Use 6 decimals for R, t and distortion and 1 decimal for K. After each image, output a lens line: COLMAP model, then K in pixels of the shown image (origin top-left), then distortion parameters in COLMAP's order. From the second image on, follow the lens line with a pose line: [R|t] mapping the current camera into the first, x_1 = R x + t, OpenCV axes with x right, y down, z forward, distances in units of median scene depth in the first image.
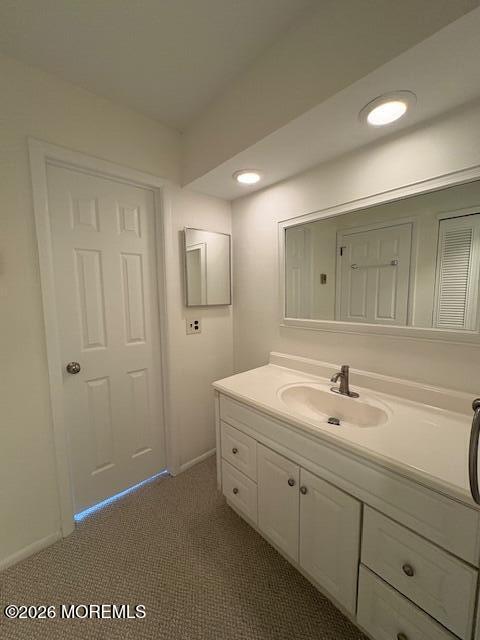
lens RADIAL K [[253.9, 0, 238.9], [0, 253.9, 319.1], [0, 0, 1]] dist [0.001860, -0.000300]
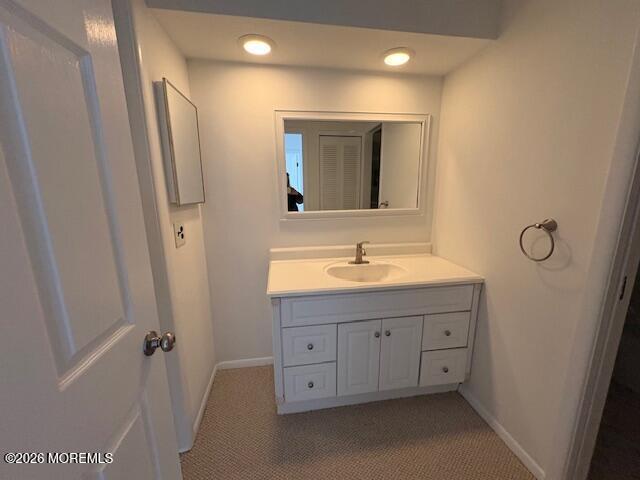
lens RADIAL K [[253.9, 0, 318.6], [0, 253.9, 239.9], [0, 0, 1]] dist [0.001860, -0.000300]
pose [[0.552428, -0.156404, 0.818756, -0.642159], [0.087860, 0.987693, 0.129395, -0.015747], [-0.828917, 0.000454, 0.559371, 0.362723]]
